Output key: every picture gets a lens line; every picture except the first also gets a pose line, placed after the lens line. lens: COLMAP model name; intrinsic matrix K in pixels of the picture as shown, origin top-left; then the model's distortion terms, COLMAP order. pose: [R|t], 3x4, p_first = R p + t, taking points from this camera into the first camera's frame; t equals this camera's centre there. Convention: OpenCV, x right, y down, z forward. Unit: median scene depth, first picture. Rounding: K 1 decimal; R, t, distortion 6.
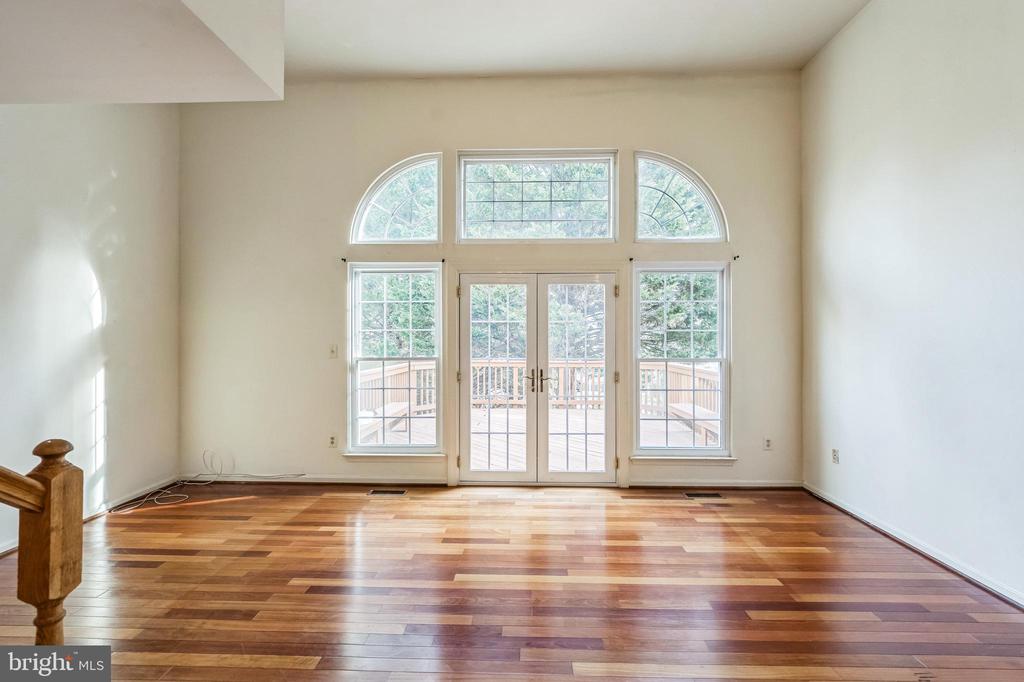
lens RADIAL K [[436.6, 0, 515.0], [0, 436.6, 339.6], [0, 0, 1]] dist [-0.002154, -0.000551]
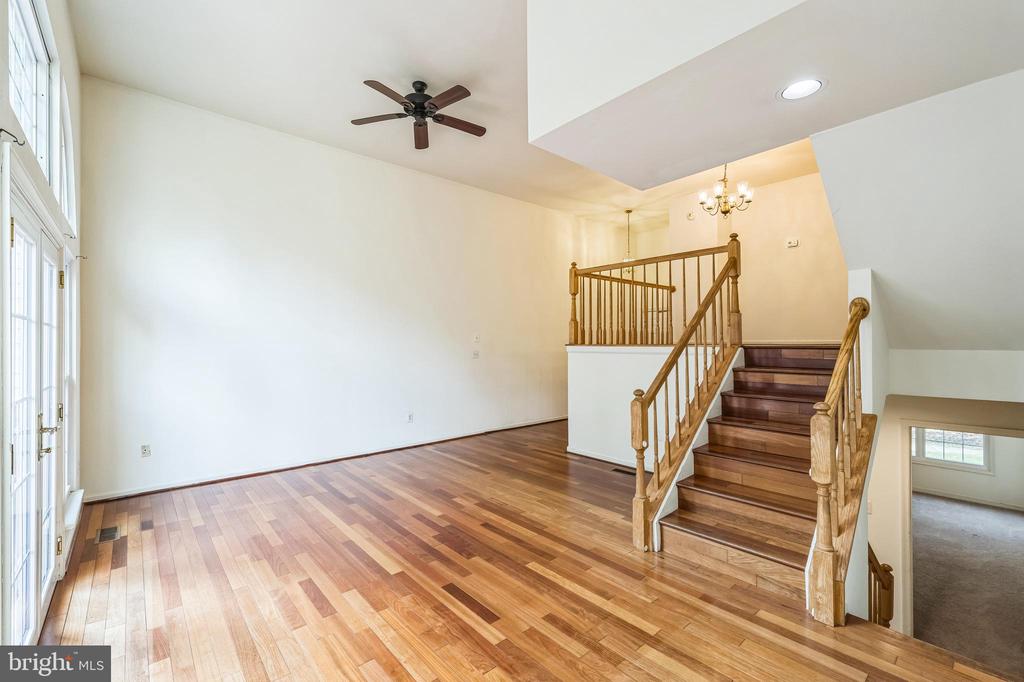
lens RADIAL K [[436.6, 0, 515.0], [0, 436.6, 339.6], [0, 0, 1]] dist [-0.002154, -0.000551]
pose [[-0.691063, 0.012153, 0.722692, -0.789086], [0.004061, 0.999908, -0.012931, -0.011515], [-0.722783, -0.006001, -0.691049, 1.078536]]
